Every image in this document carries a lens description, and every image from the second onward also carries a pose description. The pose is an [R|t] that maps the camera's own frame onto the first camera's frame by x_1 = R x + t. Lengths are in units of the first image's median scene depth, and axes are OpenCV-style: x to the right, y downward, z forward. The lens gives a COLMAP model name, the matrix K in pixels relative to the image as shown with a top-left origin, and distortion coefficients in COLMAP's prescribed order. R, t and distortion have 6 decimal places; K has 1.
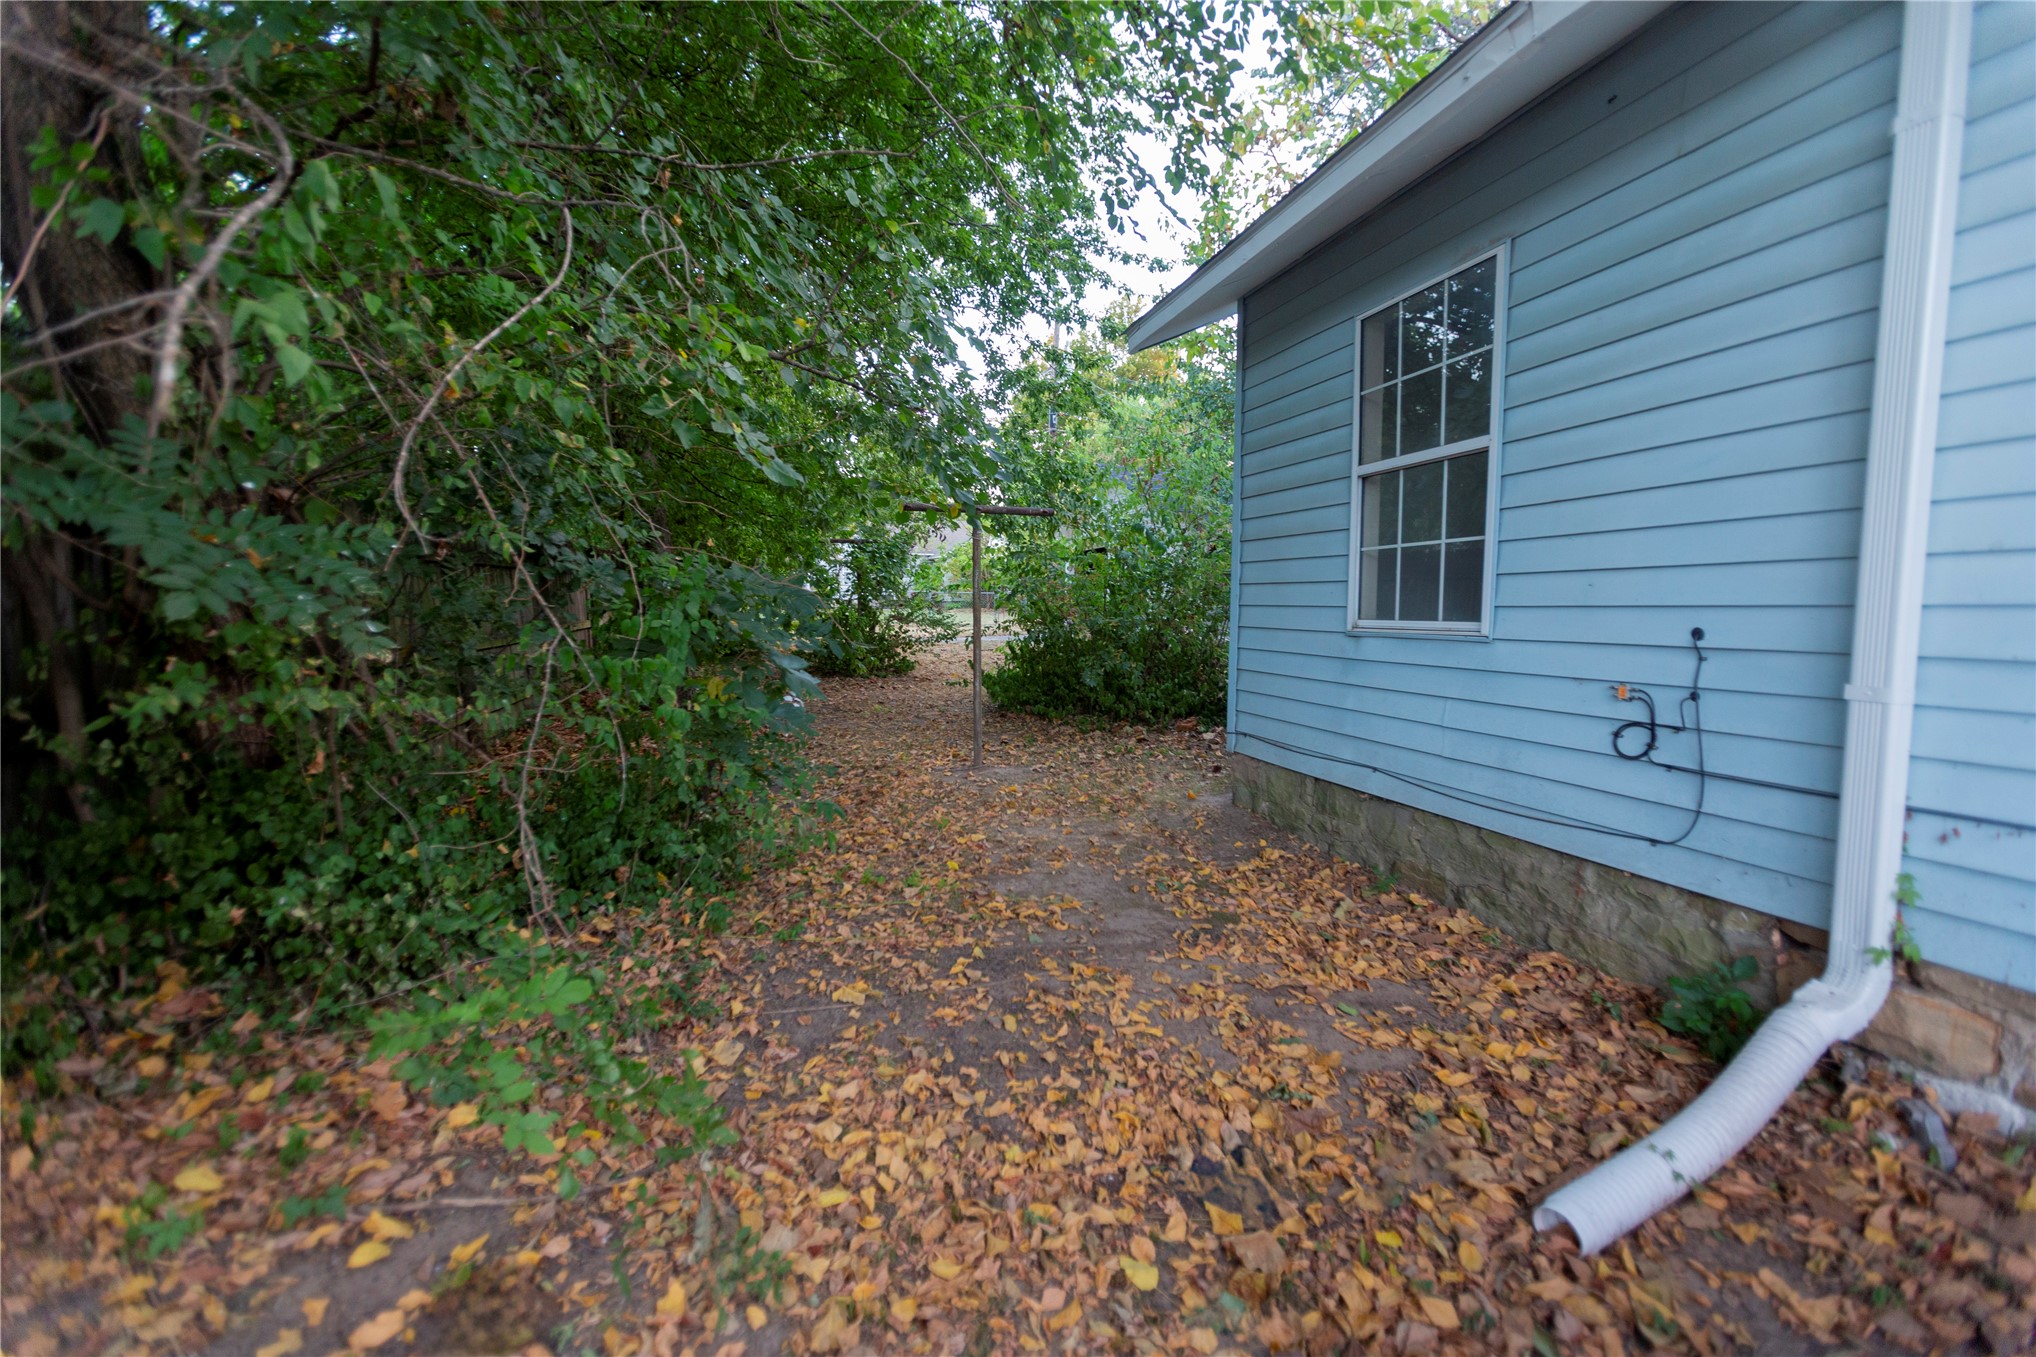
lens RADIAL K [[904.6, 0, 1010.2], [0, 904.6, 680.4], [0, 0, 1]] dist [-0.027044, 0.028950]
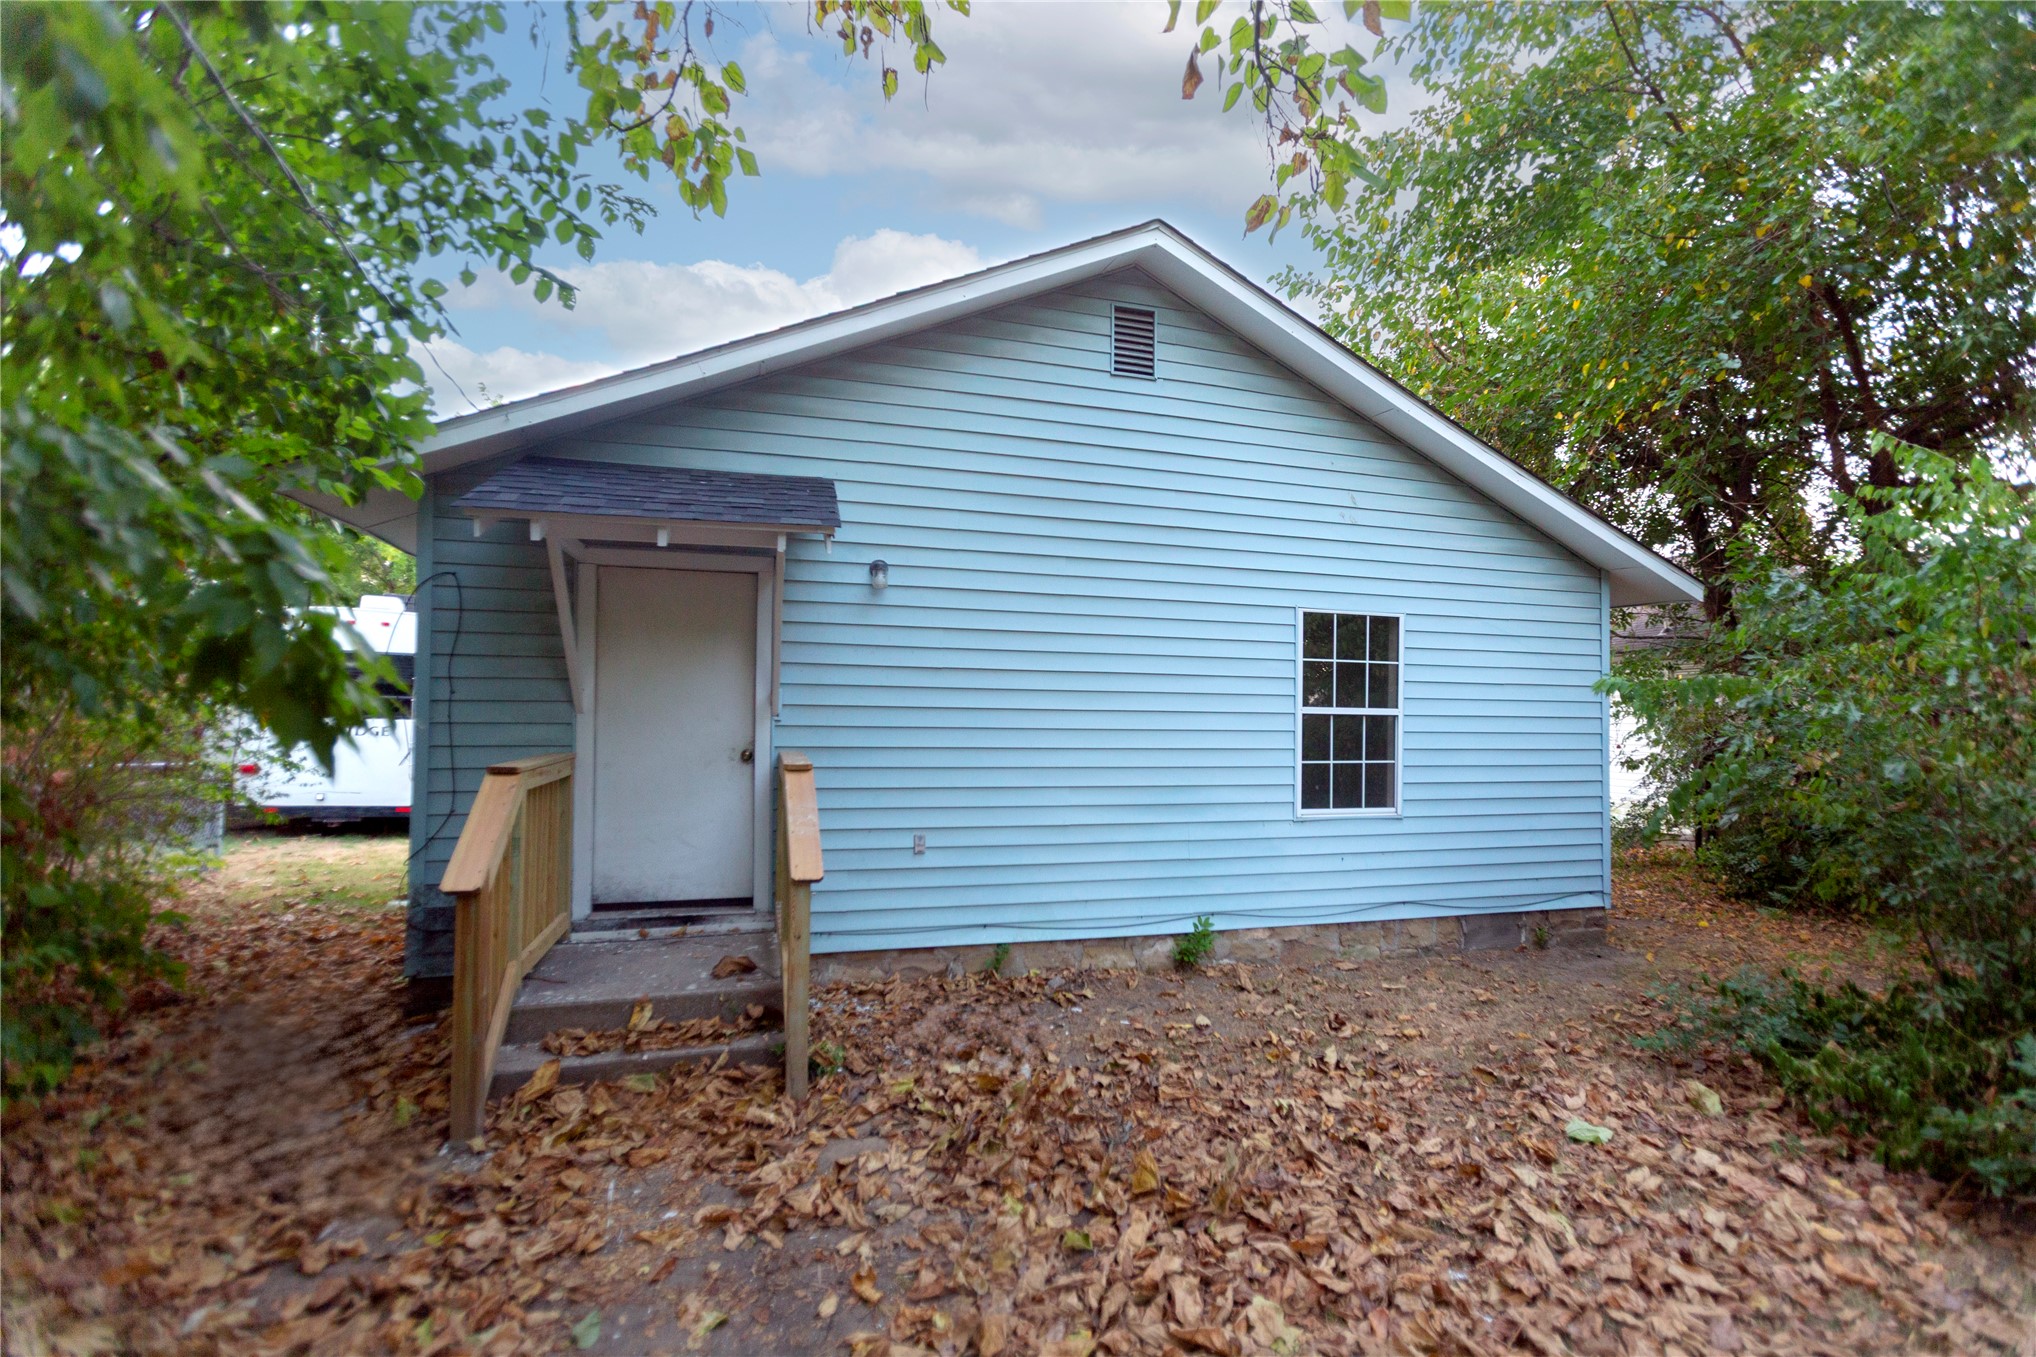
lens RADIAL K [[911.4, 0, 1036.7], [0, 911.4, 710.4], [0, 0, 1]] dist [0.000784, 0.011226]
pose [[-0.053450, 0.014982, 0.998458, -1.258163], [0.076983, 0.996973, -0.010838, -0.287454], [-0.995599, 0.076285, -0.054442, 1.738866]]
